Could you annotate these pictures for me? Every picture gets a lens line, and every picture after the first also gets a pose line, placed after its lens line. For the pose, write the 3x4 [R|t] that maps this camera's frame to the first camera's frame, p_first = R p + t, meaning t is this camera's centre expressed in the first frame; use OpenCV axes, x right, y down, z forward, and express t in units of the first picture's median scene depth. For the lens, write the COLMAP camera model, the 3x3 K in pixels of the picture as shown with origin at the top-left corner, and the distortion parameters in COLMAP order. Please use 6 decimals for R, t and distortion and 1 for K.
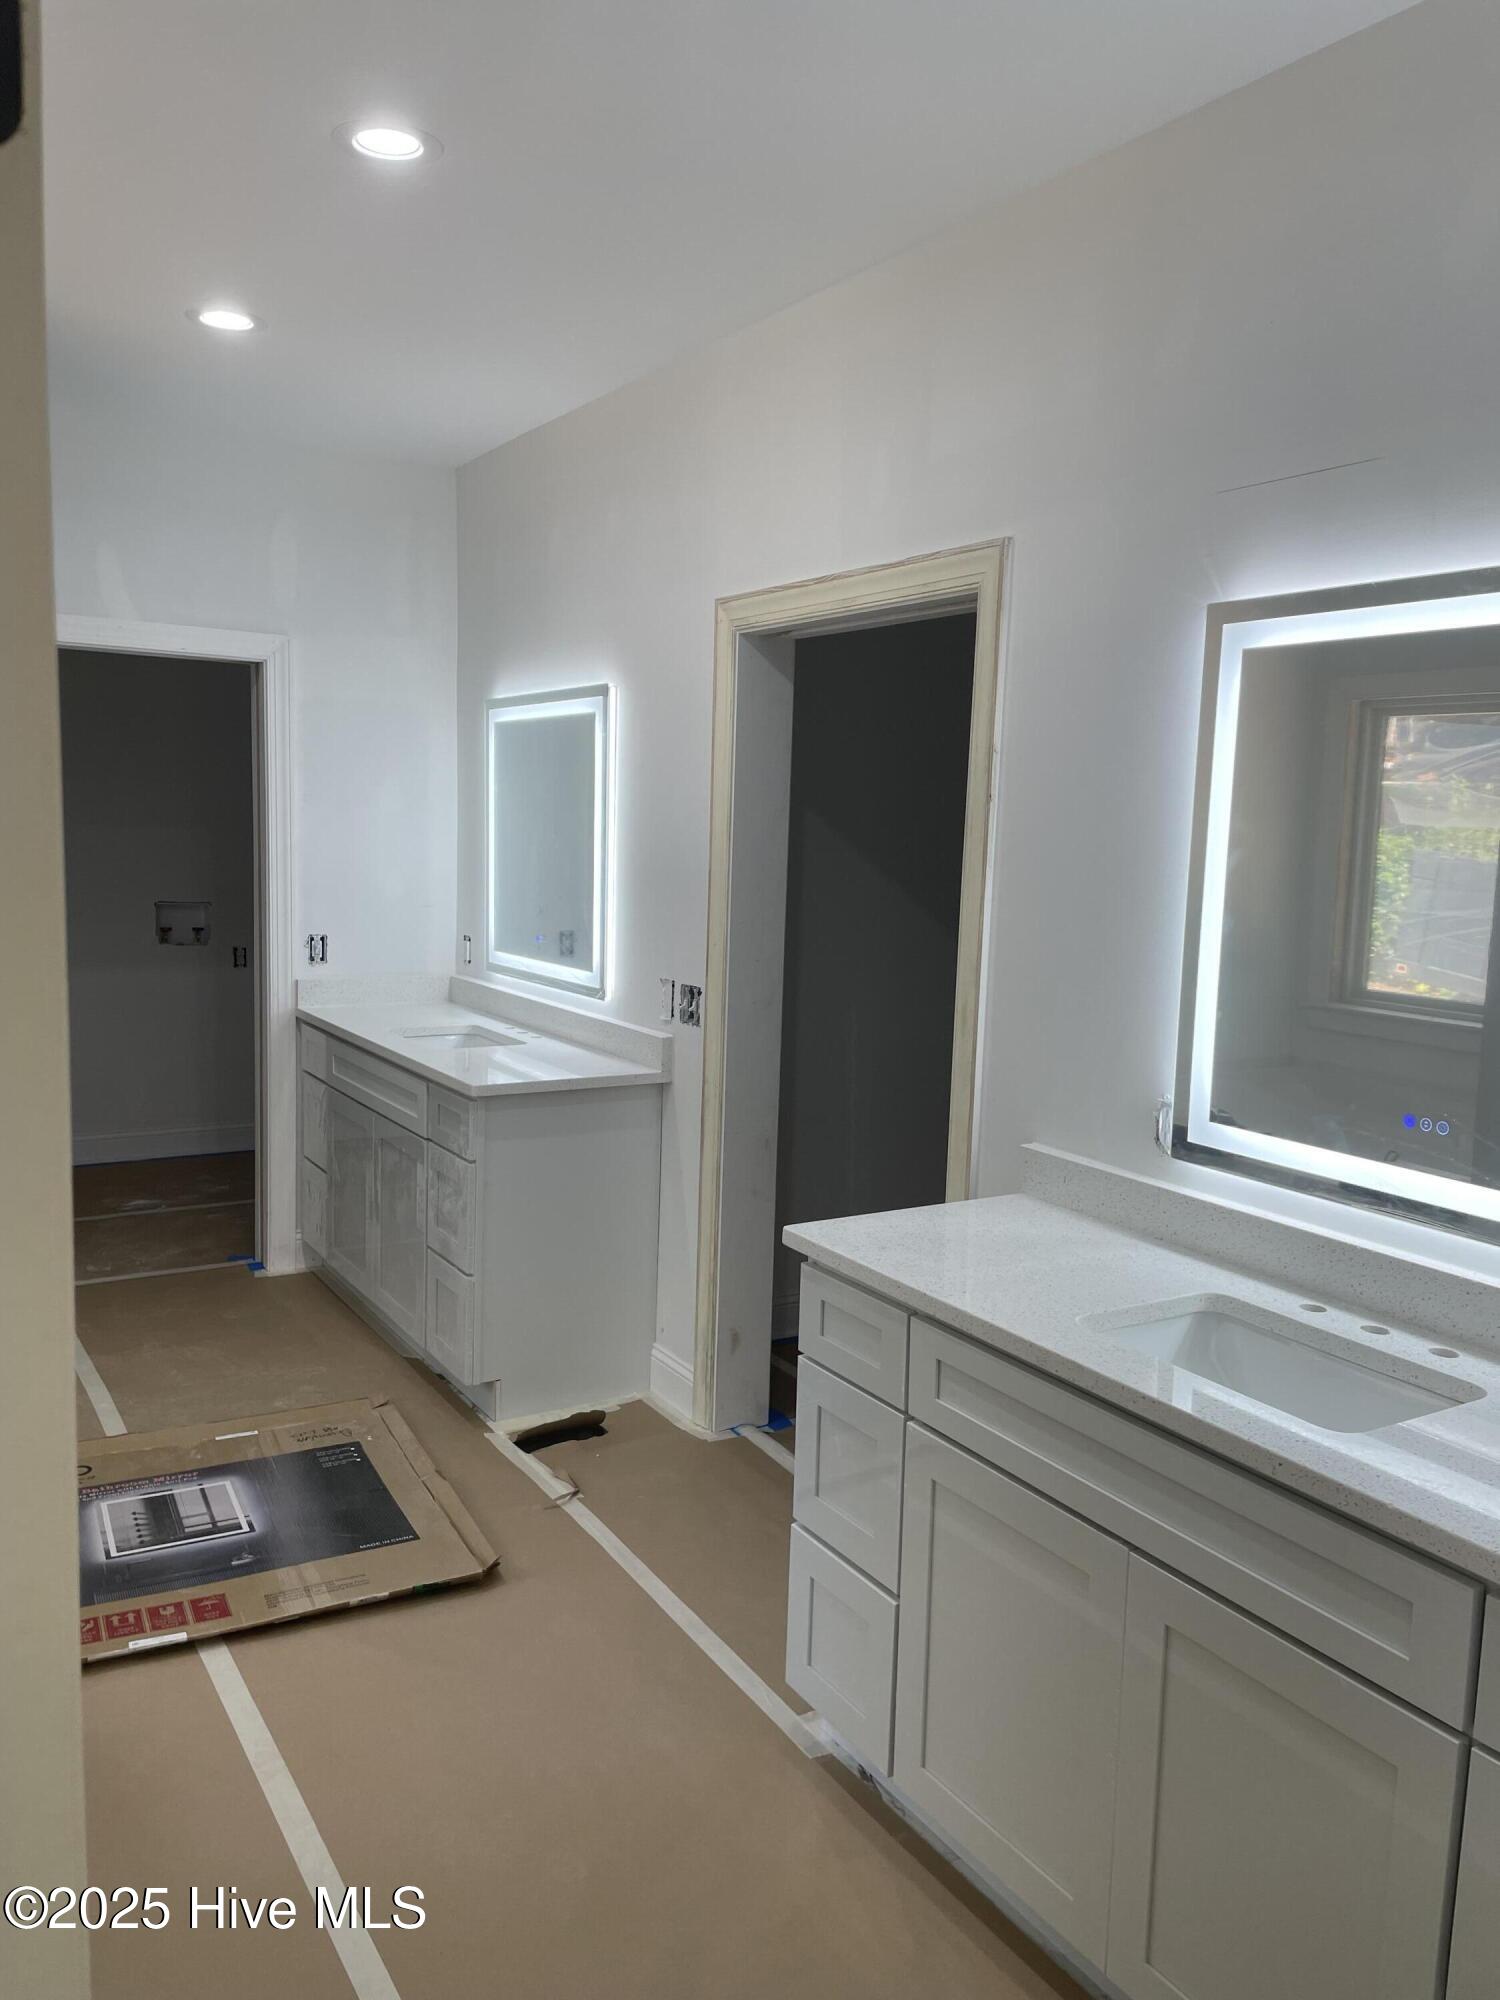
lens RADIAL K [[1506.0, 0, 750.0], [0, 1506.0, 1000.0], [0, 0, 1]] dist [0.107776, -0.132716]
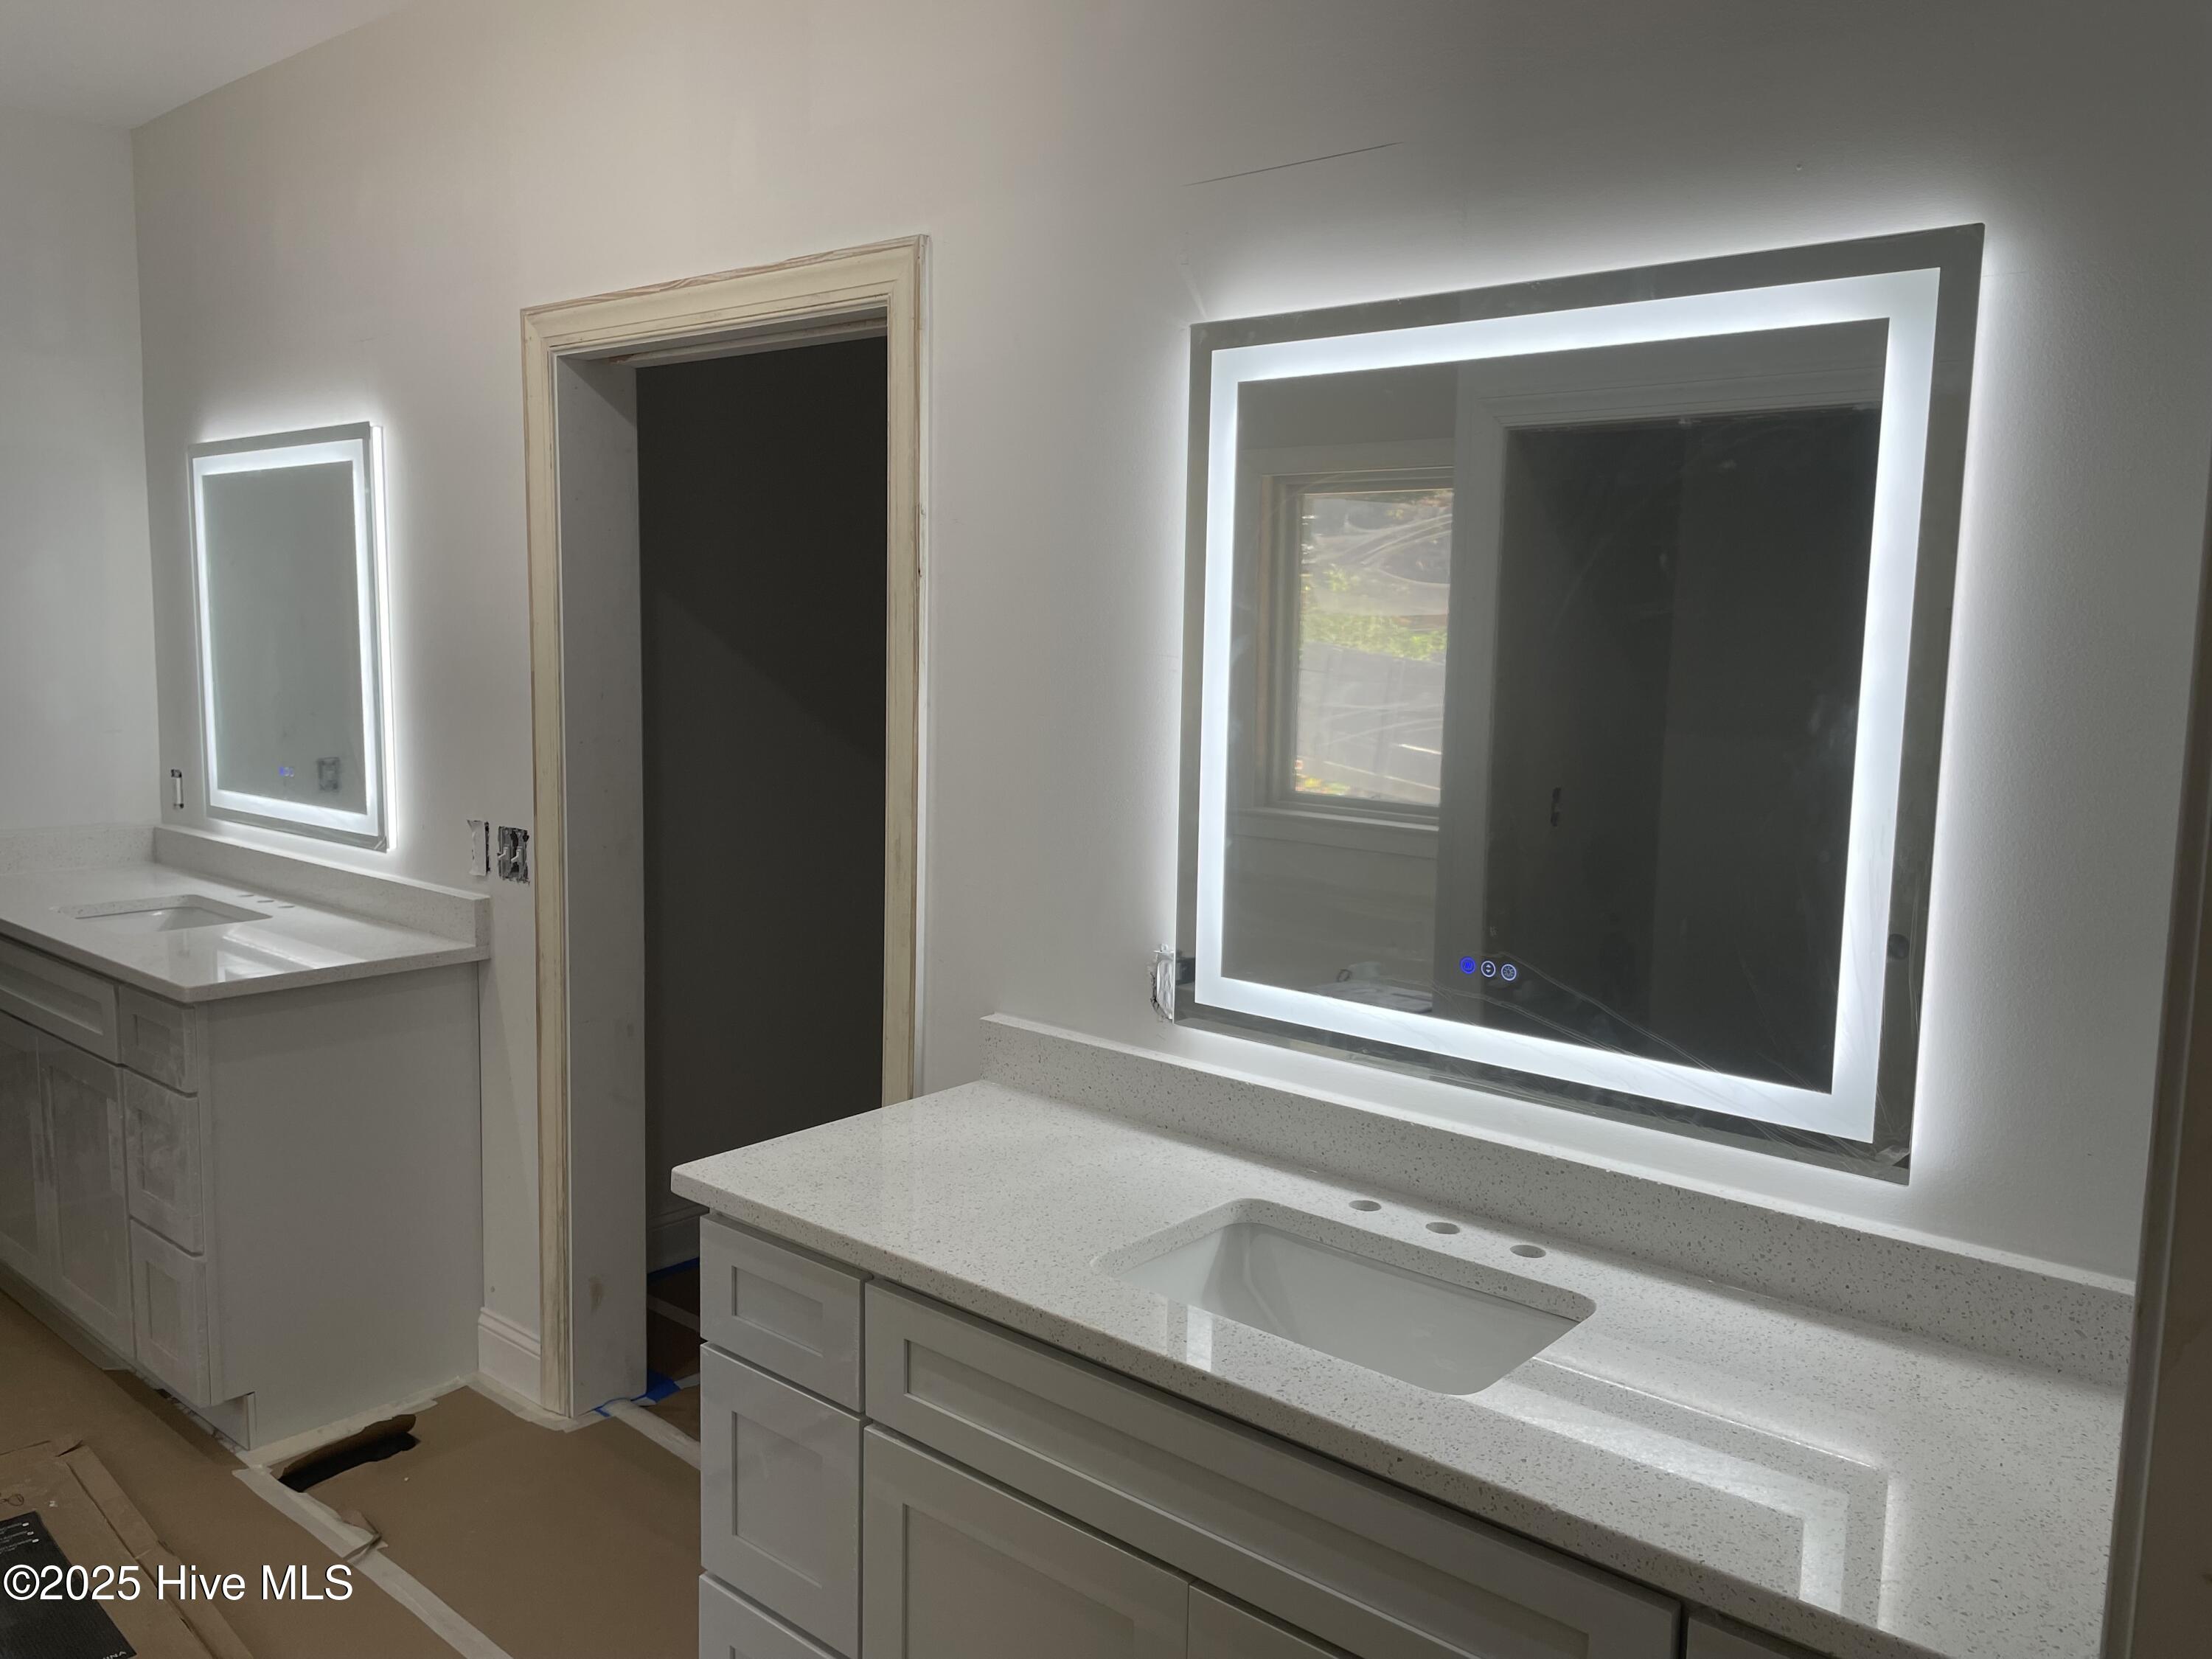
lens RADIAL K [[1642.3, 0, 1114.7], [0, 1642.3, 818.5], [0, 0, 1]] dist [0.091133, -0.122816]
pose [[0.950505, -0.046912, 0.307148, -0.008436], [0.045551, 0.998895, 0.011600, -0.010877], [-0.307352, 0.002965, 0.951591, 0.135395]]
